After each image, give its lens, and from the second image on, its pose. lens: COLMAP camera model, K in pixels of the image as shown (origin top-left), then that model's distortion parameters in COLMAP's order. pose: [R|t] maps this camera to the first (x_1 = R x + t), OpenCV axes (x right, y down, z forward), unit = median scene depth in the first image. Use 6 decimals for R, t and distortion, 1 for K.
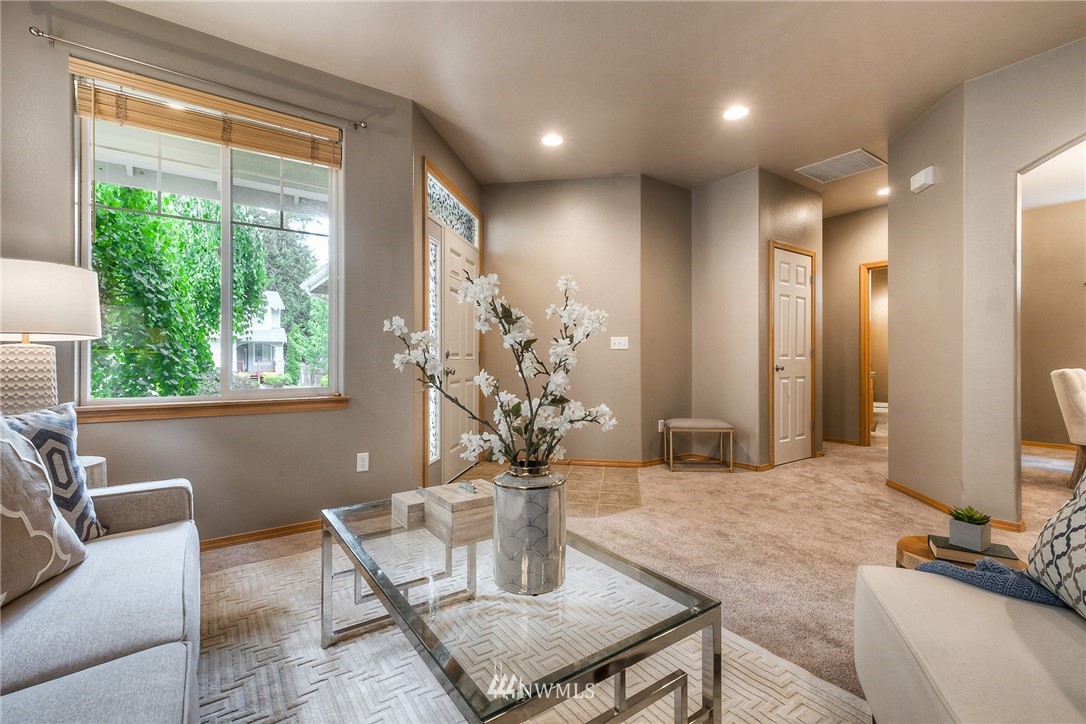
lens RADIAL K [[475.1, 0, 542.4], [0, 475.1, 361.8], [0, 0, 1]] dist [-0.000683, 0.000060]
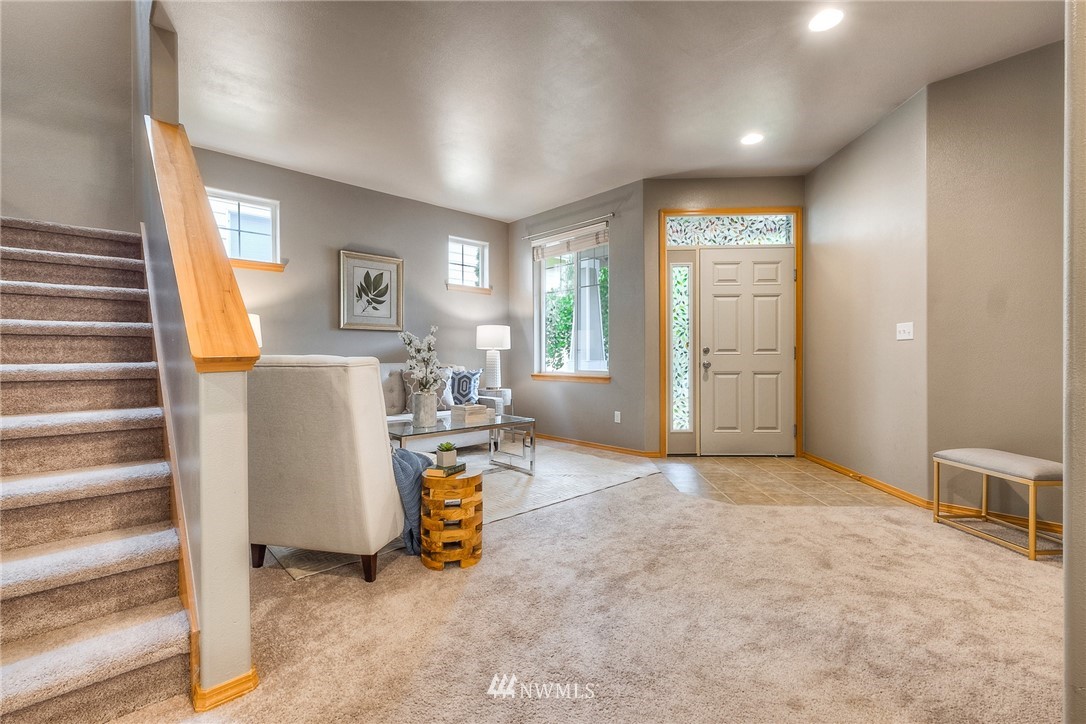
lens RADIAL K [[475.1, 0, 544.7], [0, 475.1, 359.4], [0, 0, 1]] dist [-0.000683, 0.000060]
pose [[0.133142, 0.006581, -0.991075, 1.050068], [-0.000918, 0.999978, 0.006517, -0.000181], [0.991097, 0.000042, 0.133145, 0.451237]]
